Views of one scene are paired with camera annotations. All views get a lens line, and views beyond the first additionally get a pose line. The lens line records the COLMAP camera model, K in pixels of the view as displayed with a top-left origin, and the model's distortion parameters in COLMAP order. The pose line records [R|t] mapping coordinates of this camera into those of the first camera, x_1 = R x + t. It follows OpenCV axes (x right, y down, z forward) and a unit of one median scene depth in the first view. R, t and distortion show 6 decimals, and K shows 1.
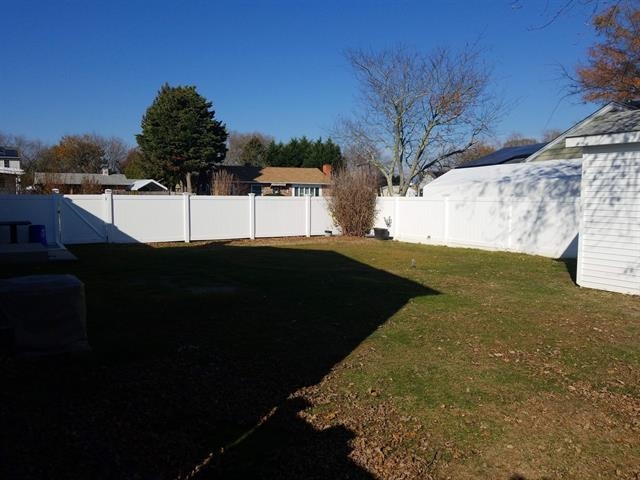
lens RADIAL K [[483.6, 0, 315.1], [0, 483.6, 241.1], [0, 0, 1]] dist [0.069607, -0.111494]
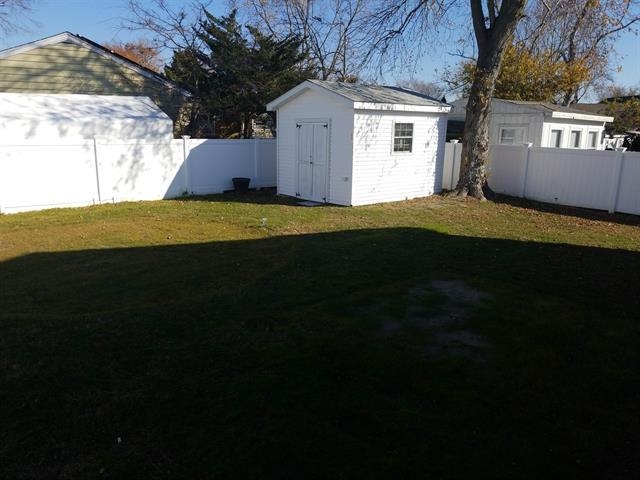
lens RADIAL K [[483.6, 0, 315.1], [0, 483.6, 241.1], [0, 0, 1]] dist [0.069607, -0.111494]
pose [[-0.090872, -0.232675, 0.968300, -0.533199], [0.077623, 0.967710, 0.239818, -0.099616], [-0.992833, 0.096955, -0.069877, 0.740313]]
